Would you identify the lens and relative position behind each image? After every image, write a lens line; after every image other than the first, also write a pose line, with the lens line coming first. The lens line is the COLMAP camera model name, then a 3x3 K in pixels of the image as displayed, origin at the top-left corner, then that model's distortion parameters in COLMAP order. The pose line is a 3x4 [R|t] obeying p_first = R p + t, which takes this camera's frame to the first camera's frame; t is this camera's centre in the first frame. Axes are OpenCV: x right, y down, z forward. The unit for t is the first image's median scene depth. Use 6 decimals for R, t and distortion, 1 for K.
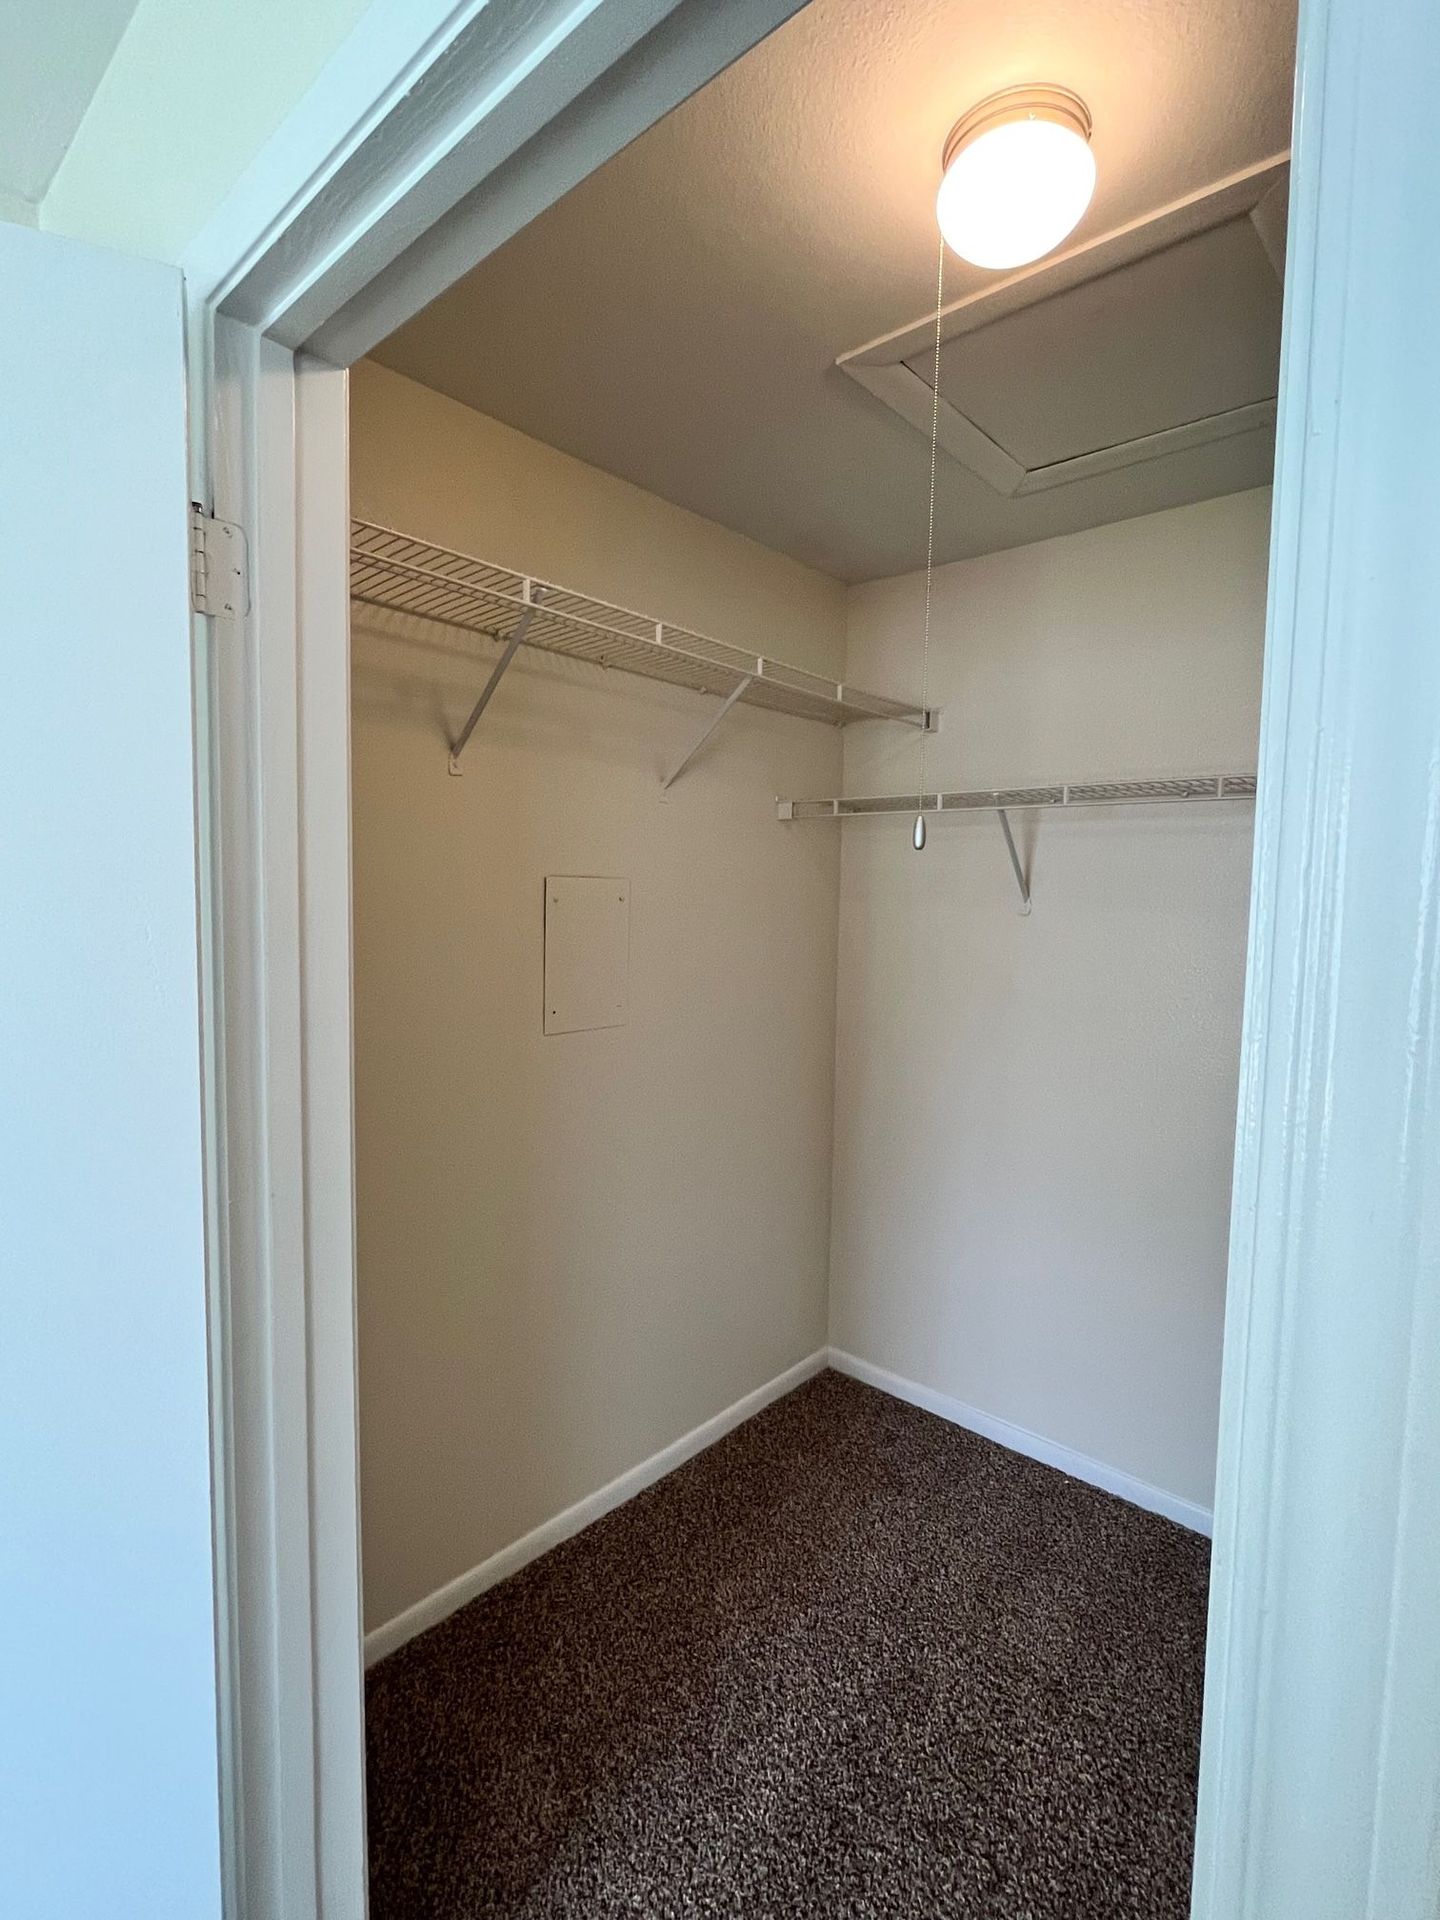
lens RADIAL K [[893.5, 0, 708.2], [0, 893.5, 957.0], [0, 0, 1]] dist [-0.000146, 0.000135]
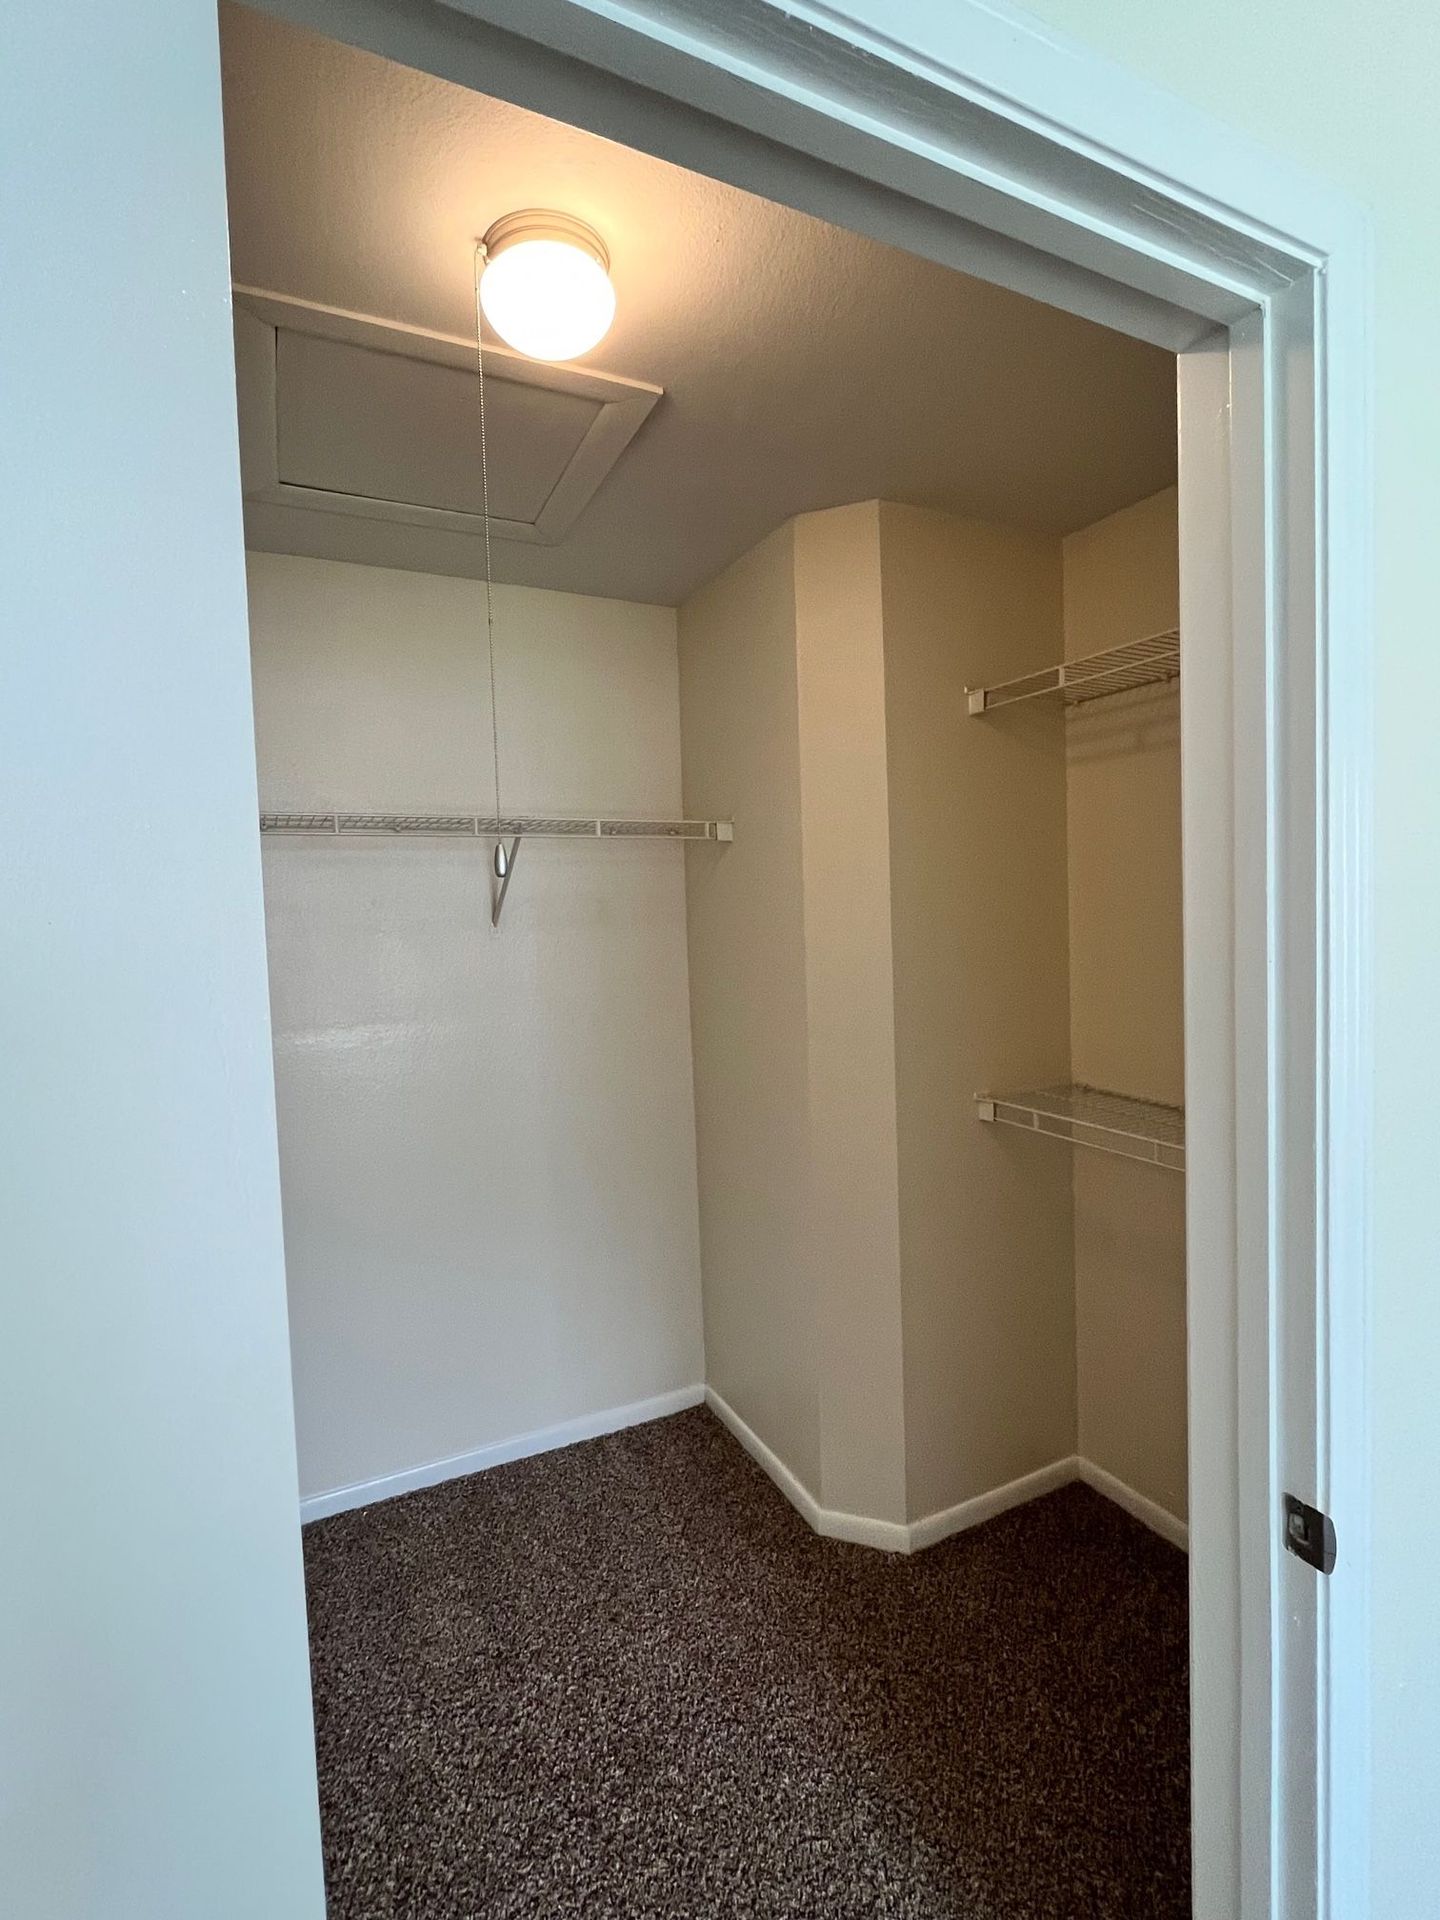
lens RADIAL K [[893.5, 0, 711.7], [0, 893.5, 956.6], [0, 0, 1]] dist [-0.000146, 0.000135]
pose [[0.365523, -0.076862, 0.927624, -0.478910], [0.114048, 0.992774, 0.037320, -0.028703], [-0.923789, 0.092152, 0.371647, 0.316648]]
